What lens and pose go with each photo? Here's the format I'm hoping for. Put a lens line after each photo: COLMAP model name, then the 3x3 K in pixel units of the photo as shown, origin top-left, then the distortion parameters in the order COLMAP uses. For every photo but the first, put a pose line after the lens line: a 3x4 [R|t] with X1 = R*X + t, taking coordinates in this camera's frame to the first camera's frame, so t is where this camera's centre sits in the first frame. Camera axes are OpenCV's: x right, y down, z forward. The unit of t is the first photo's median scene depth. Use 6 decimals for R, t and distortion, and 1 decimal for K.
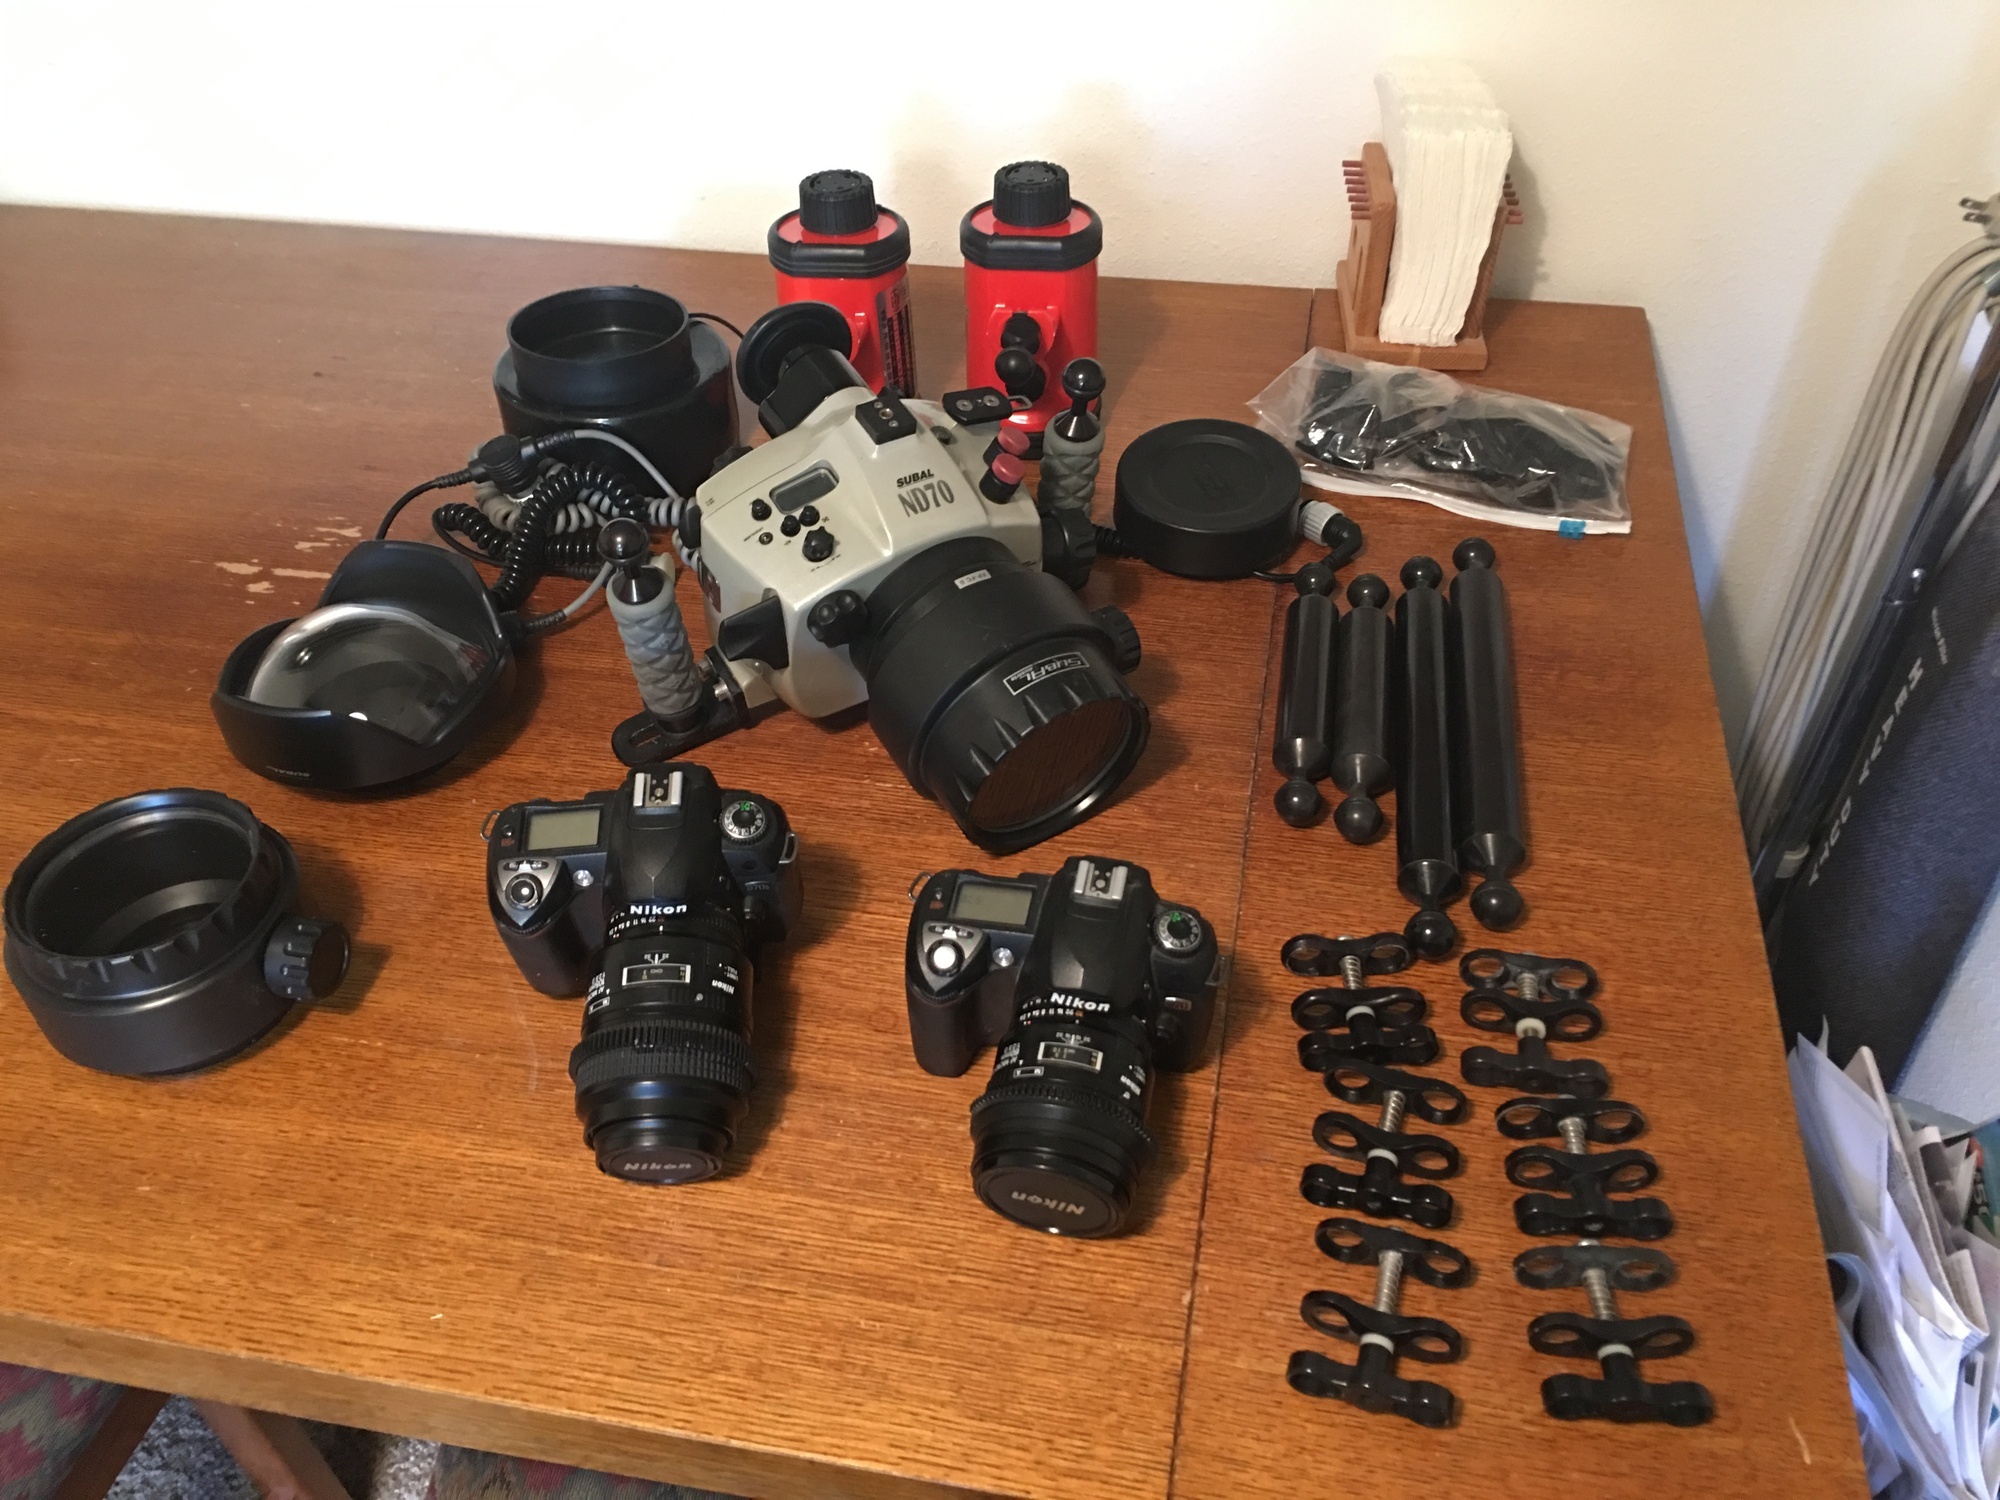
lens RADIAL K [[1560.5, 0, 1022.5], [0, 1560.5, 752.6], [0, 0, 1]] dist [0.040847, -0.067298]
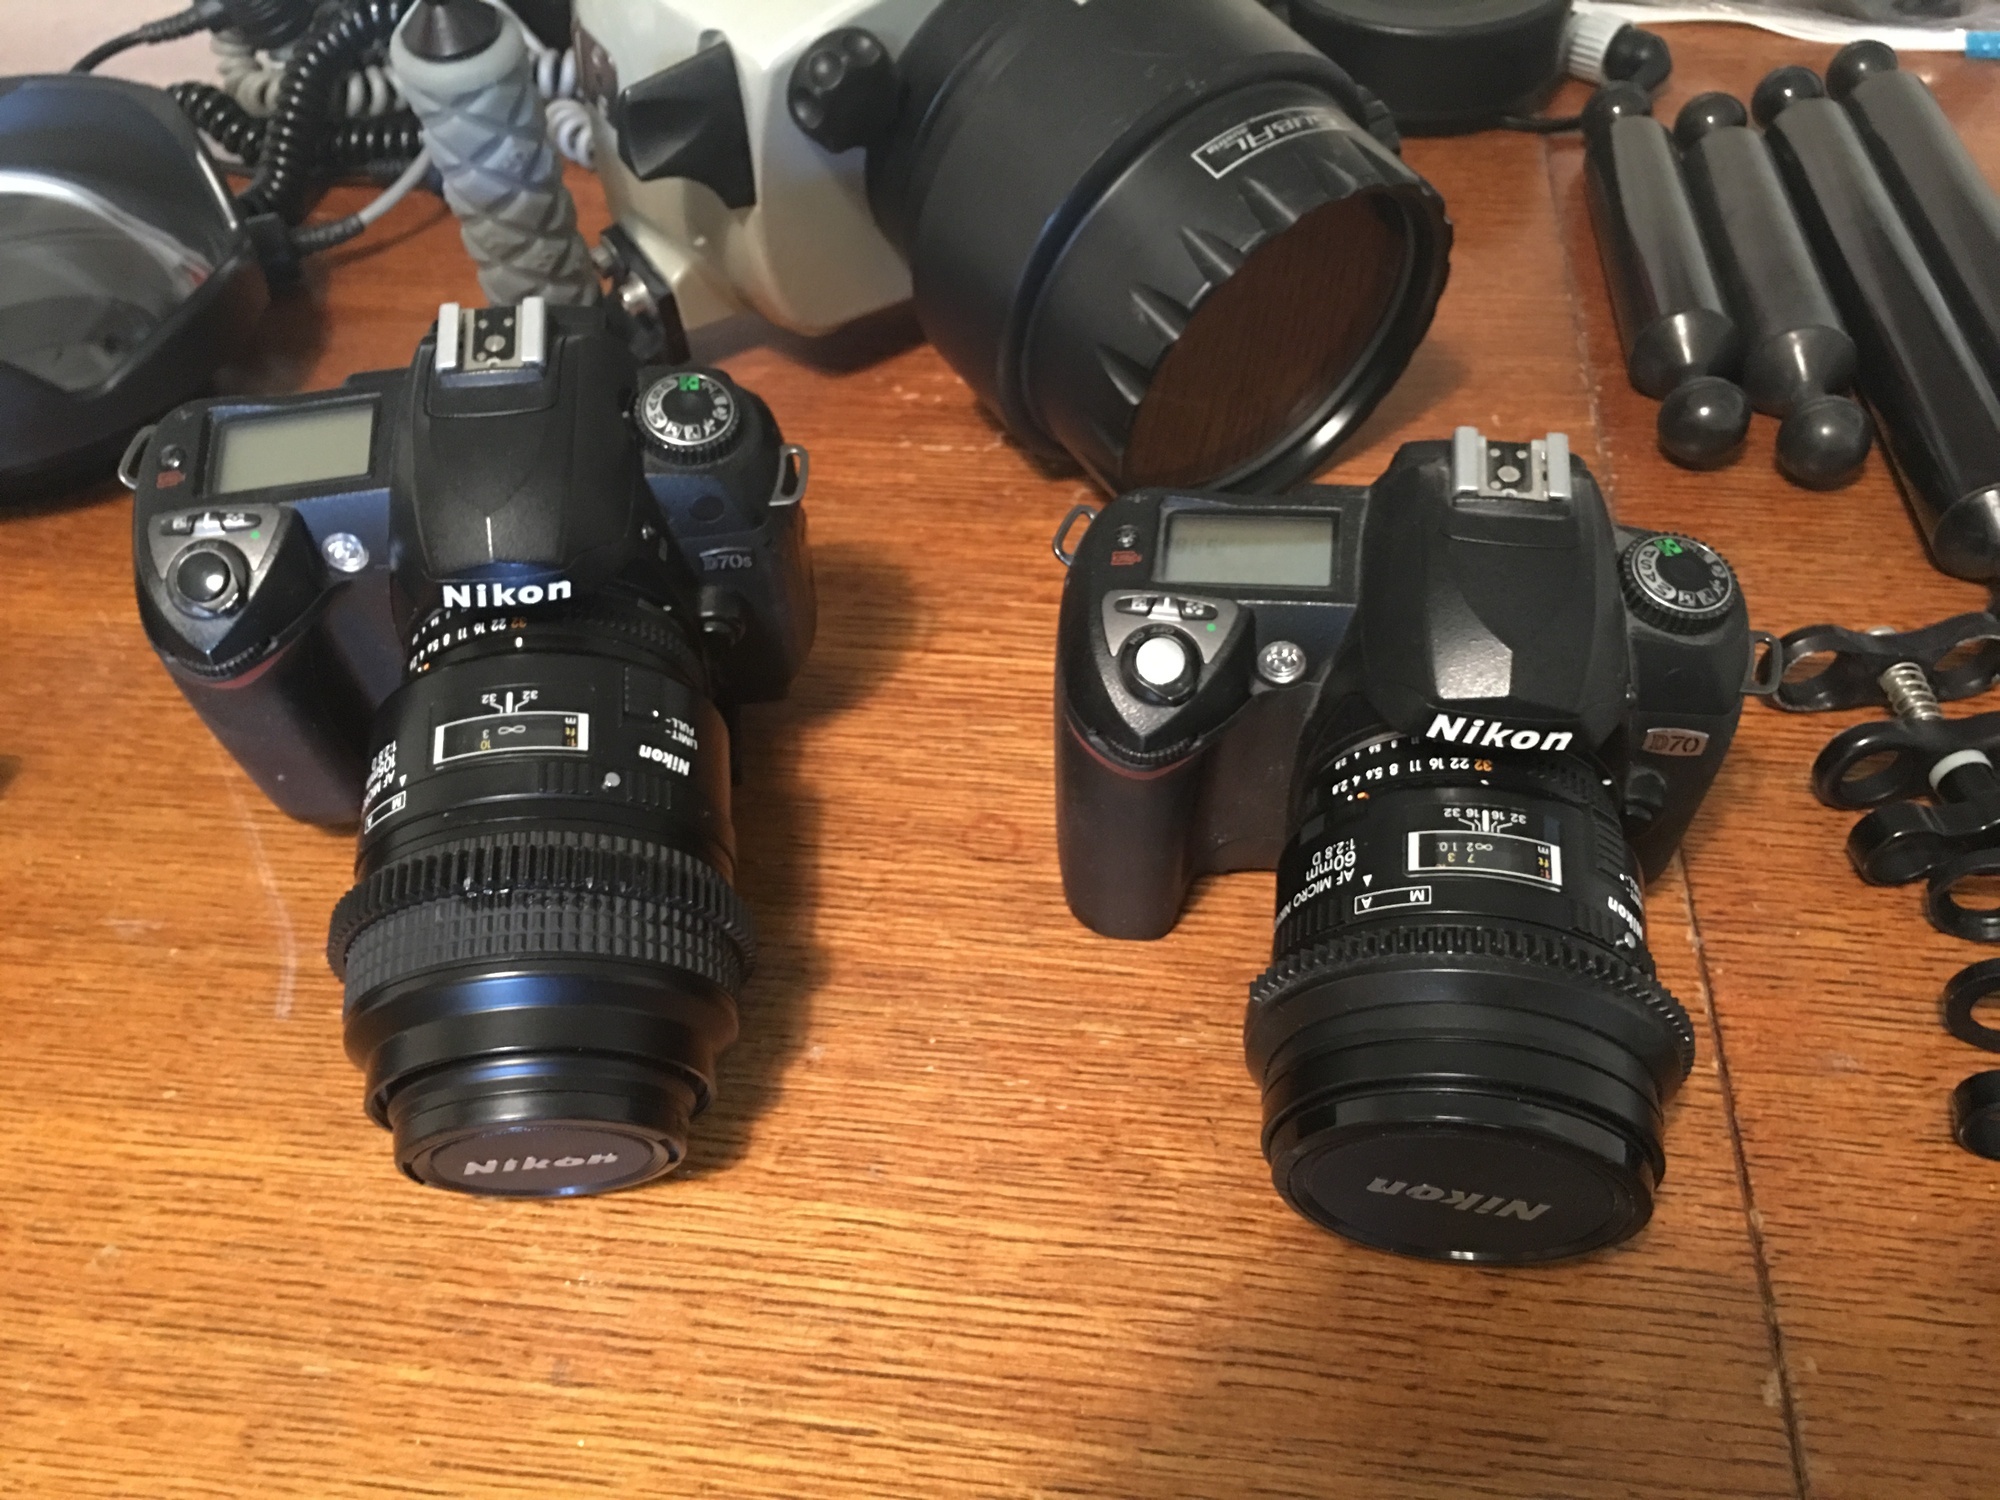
lens RADIAL K [[1560.5, 0, 1022.5], [0, 1560.5, 752.6], [0, 0, 1]] dist [0.040847, -0.067298]
pose [[0.998161, -0.051948, 0.031251, -0.100323], [0.050353, 0.997488, 0.049832, 0.127656], [-0.033761, -0.048167, 0.998269, 0.535266]]
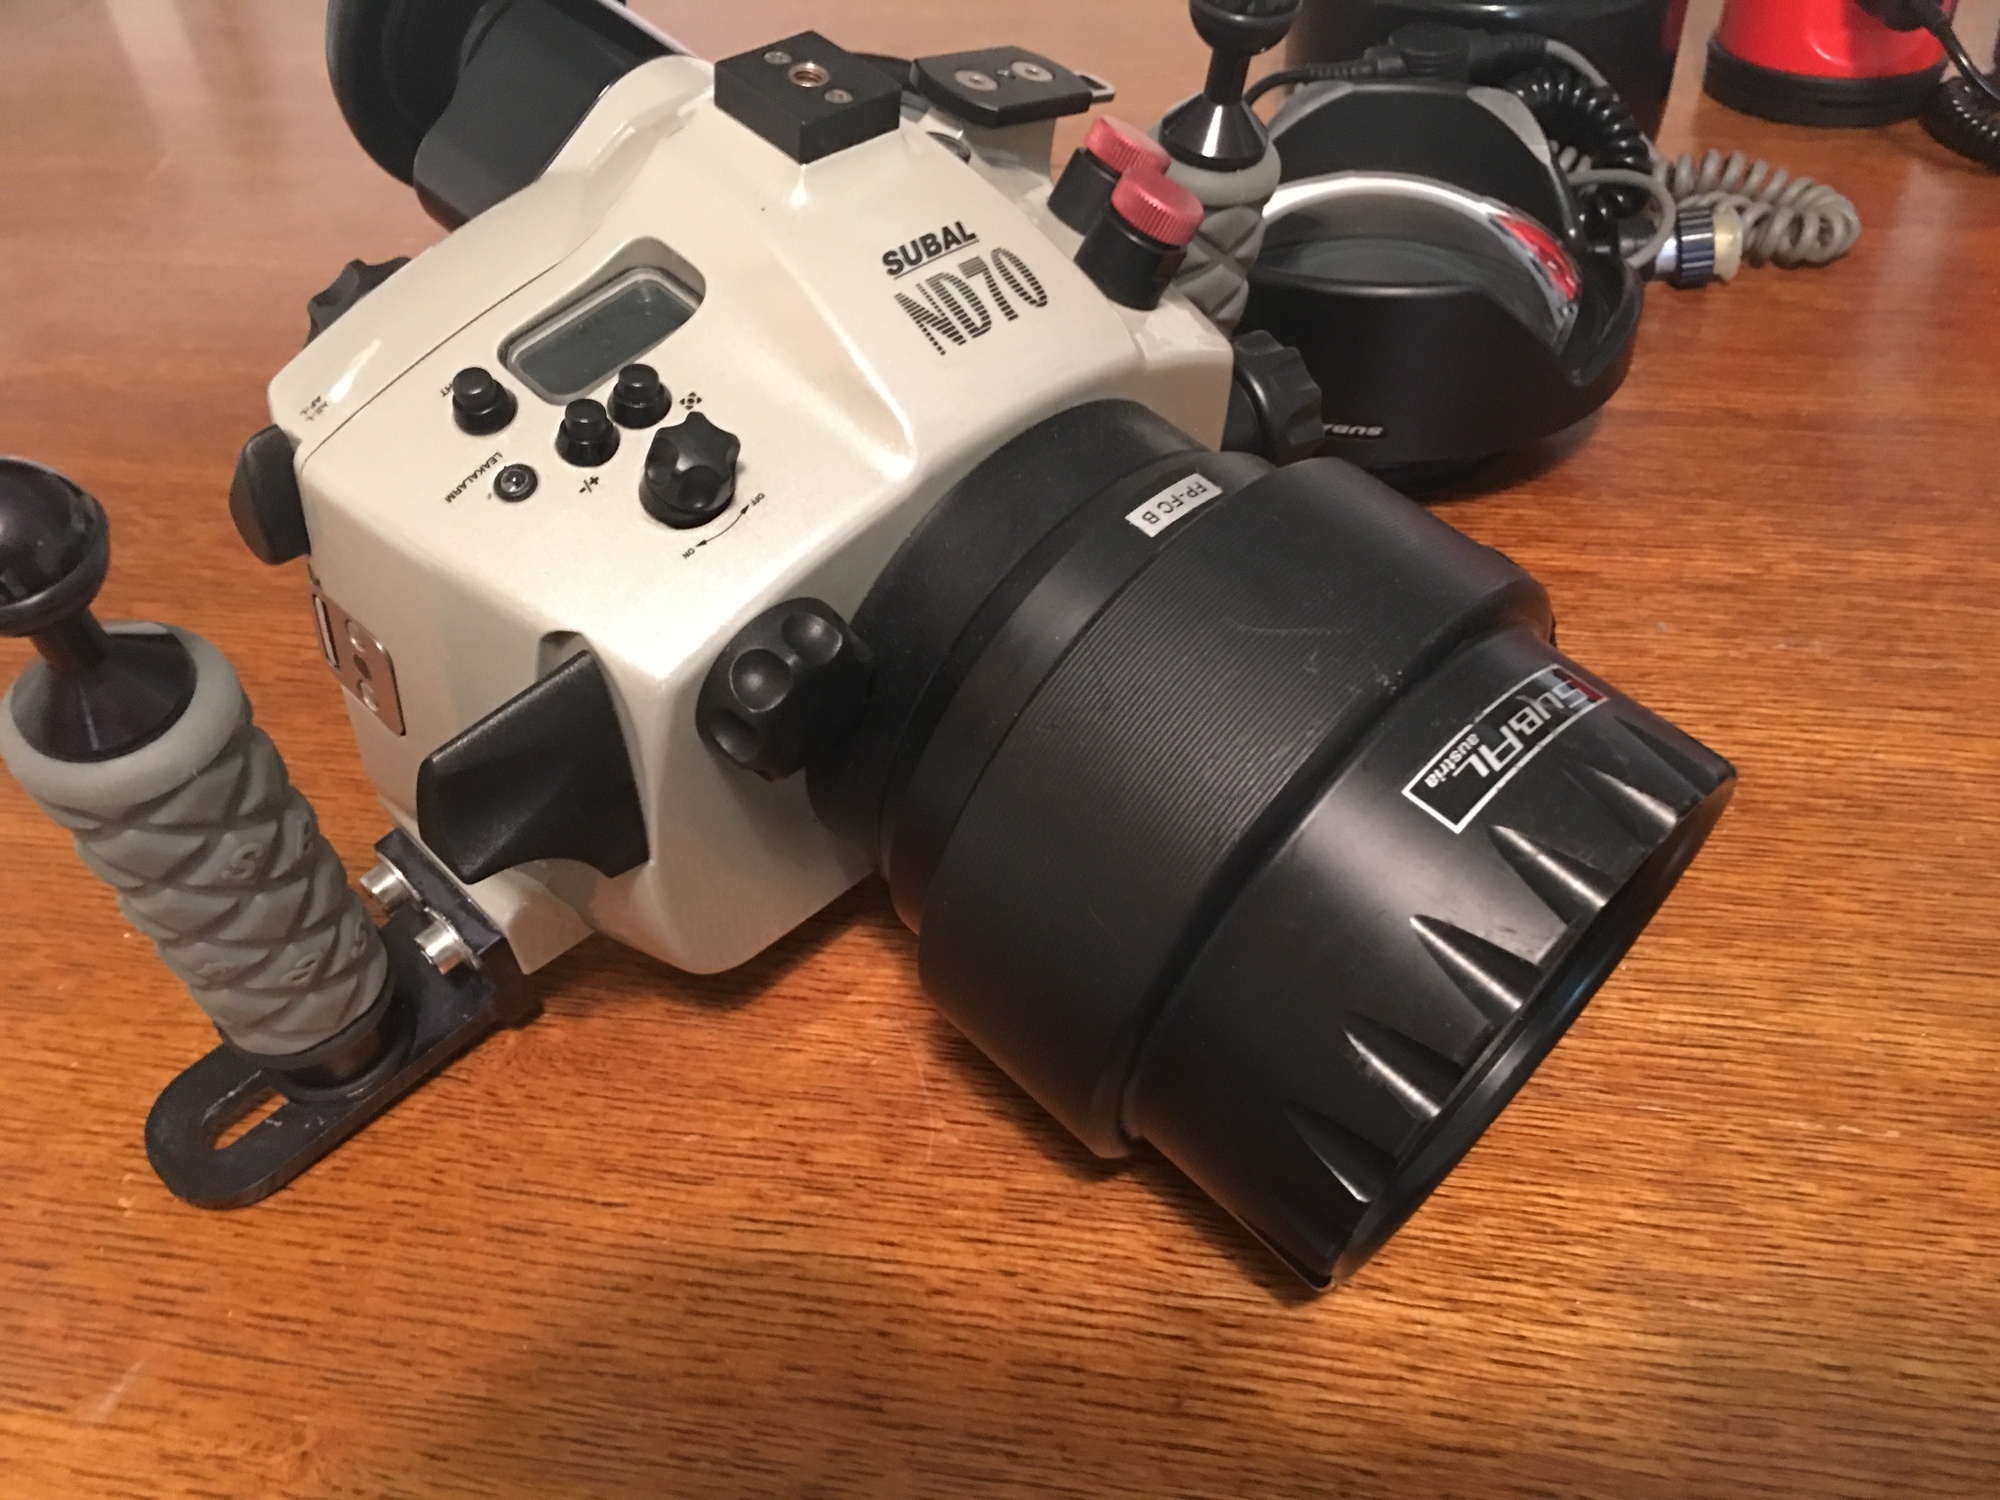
lens RADIAL K [[1607.8, 0, 1000.0], [0, 1607.8, 750.0], [0, 0, 1]] dist [0.001201, -0.000930]
pose [[0.968484, -0.175553, 0.176690, -0.157108], [0.180330, 0.983542, -0.011223, -0.070988], [-0.171812, 0.042732, 0.984202, 0.763414]]
